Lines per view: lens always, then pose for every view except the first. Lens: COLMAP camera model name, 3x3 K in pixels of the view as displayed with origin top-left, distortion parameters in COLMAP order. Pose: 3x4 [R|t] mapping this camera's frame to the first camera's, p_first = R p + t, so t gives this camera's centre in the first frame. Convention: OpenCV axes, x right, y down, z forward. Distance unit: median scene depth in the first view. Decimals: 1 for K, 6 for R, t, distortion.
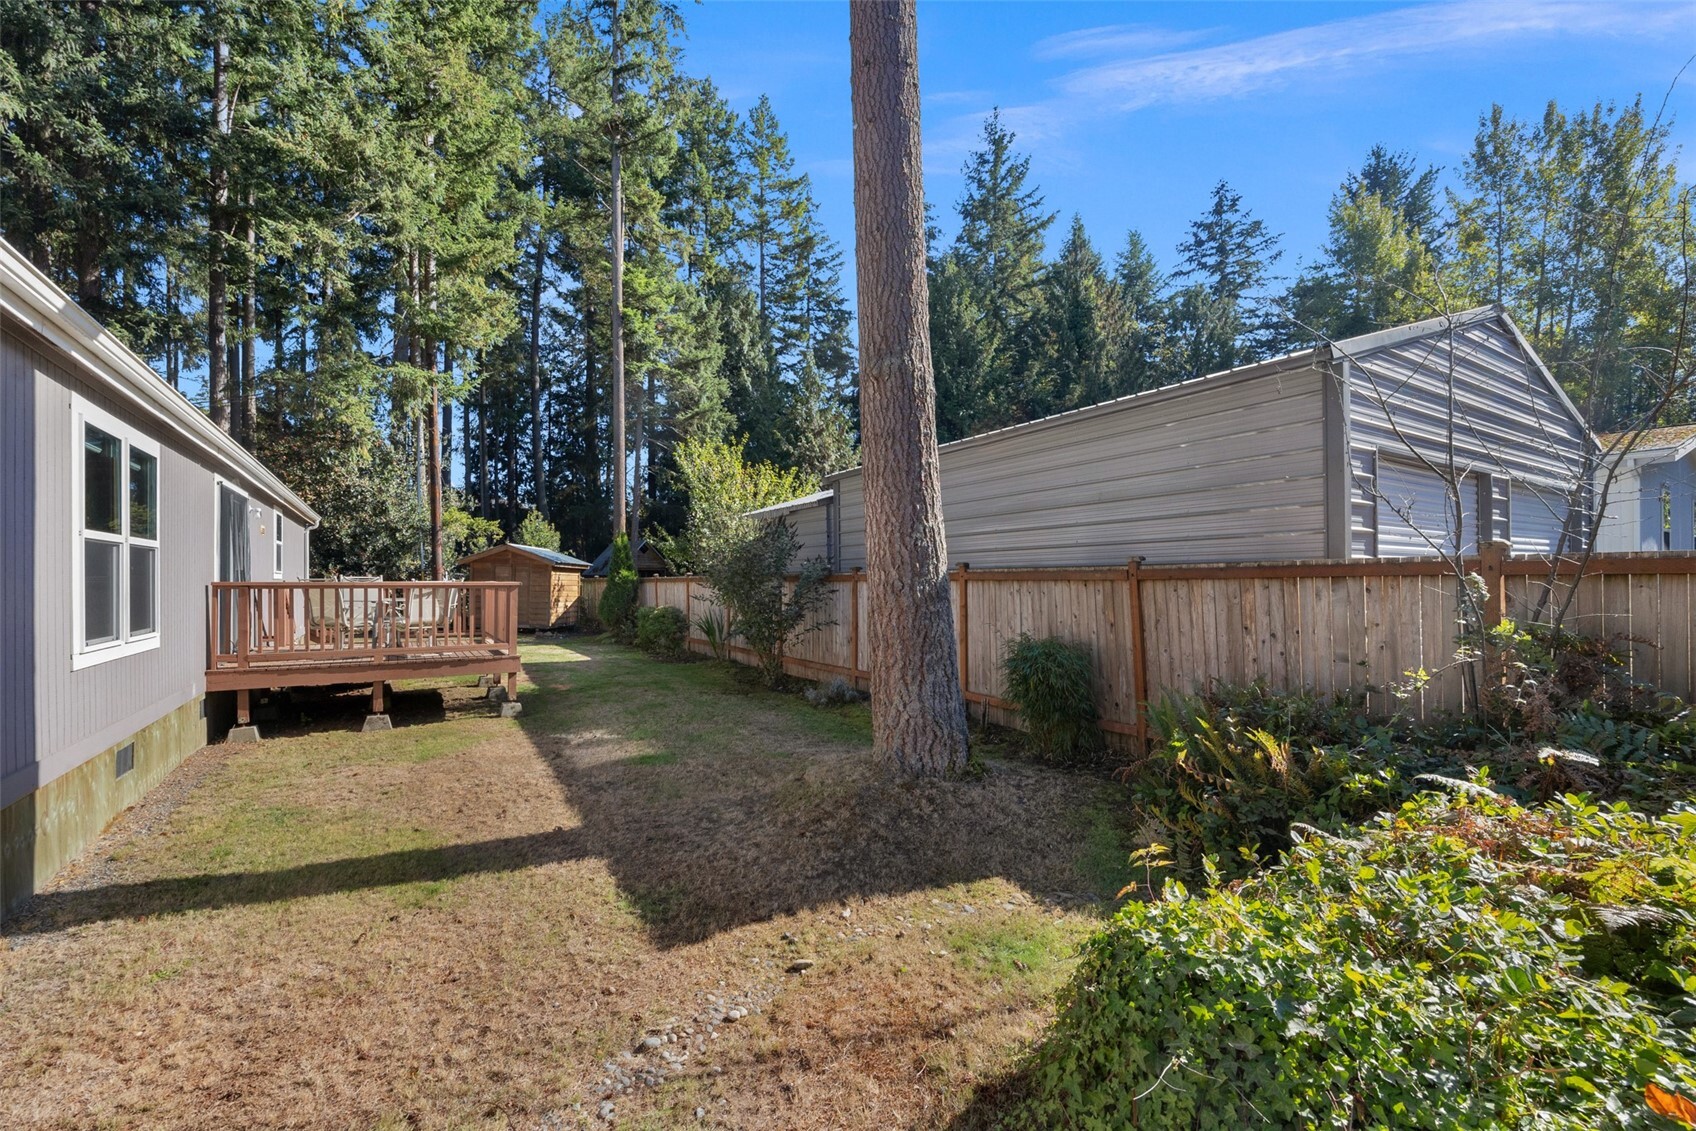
lens RADIAL K [[694.6, 0, 833.1], [0, 694.6, 570.0], [0, 0, 1]] dist [0.001723, 0.000412]
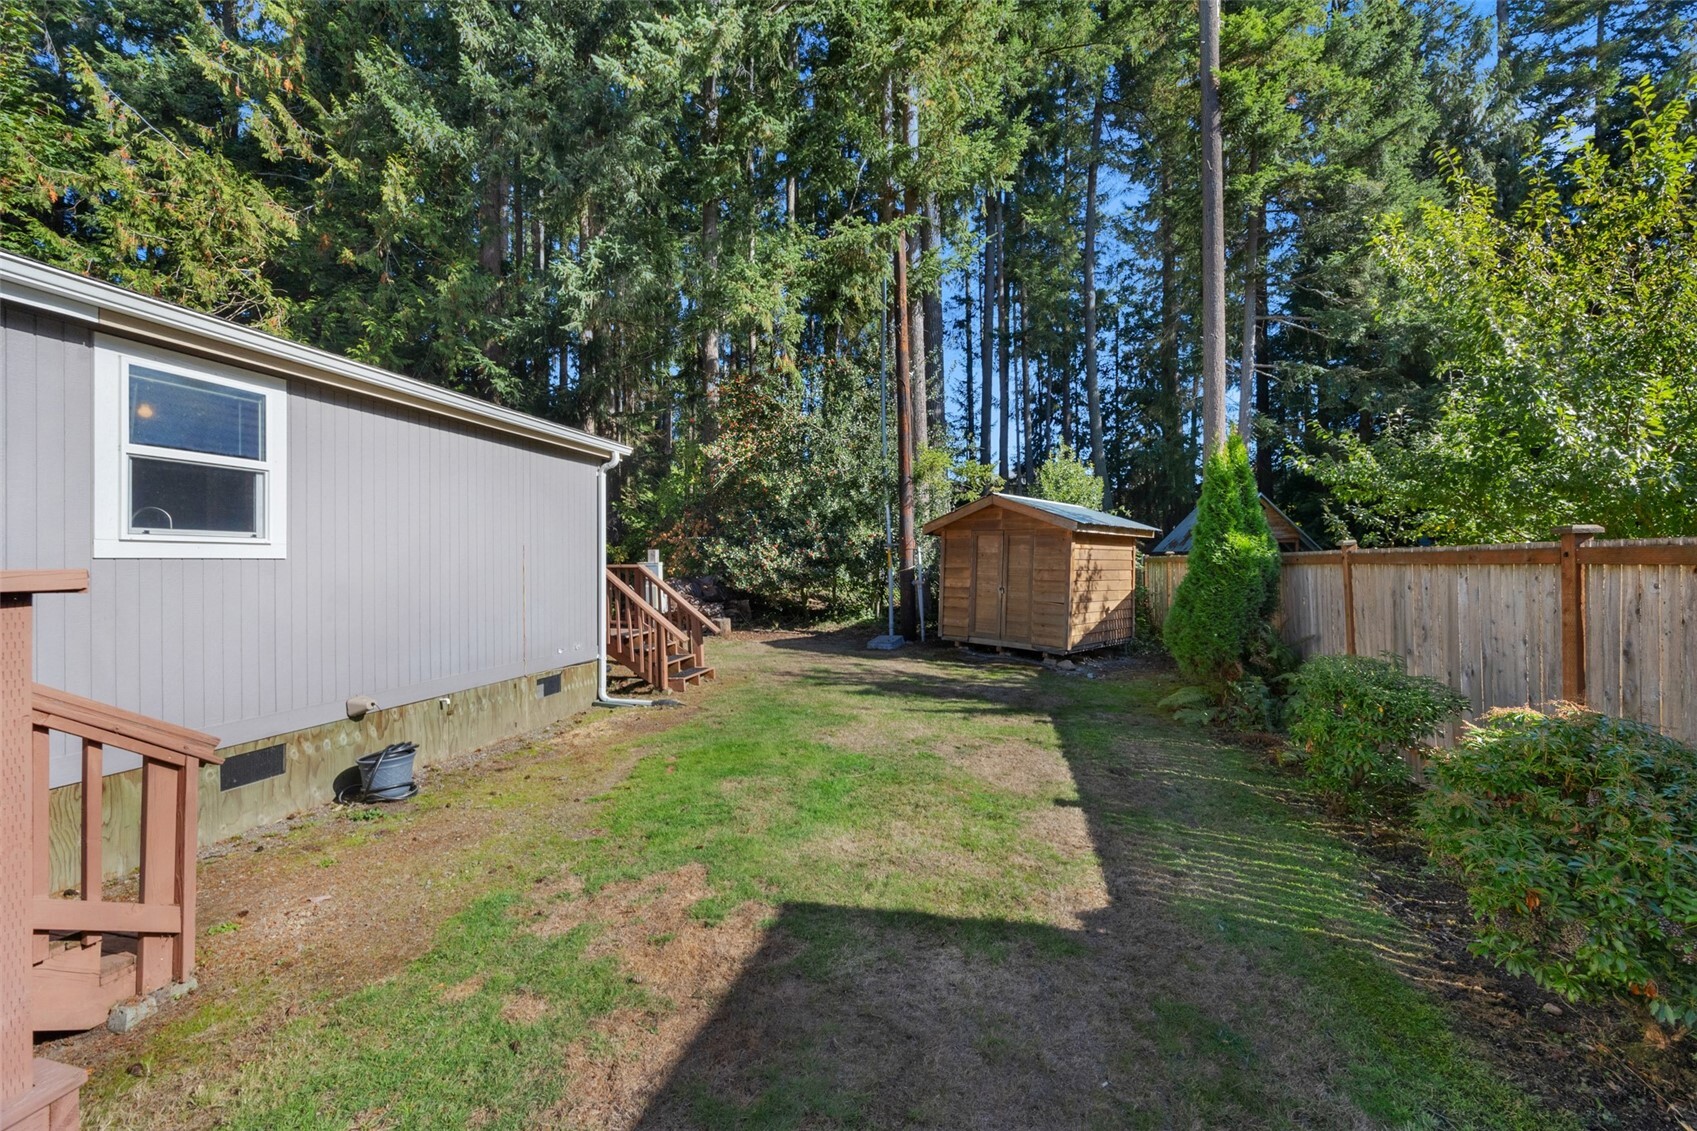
lens RADIAL K [[658.4, 0, 834.4], [0, 658.4, 567.4], [0, 0, 1]] dist [-0.001231, 0.000241]
pose [[0.686432, 0.005655, -0.727172, -0.090400], [0.012081, 0.999743, 0.019179, 0.004798], [0.727094, -0.021950, 0.686187, 0.280807]]
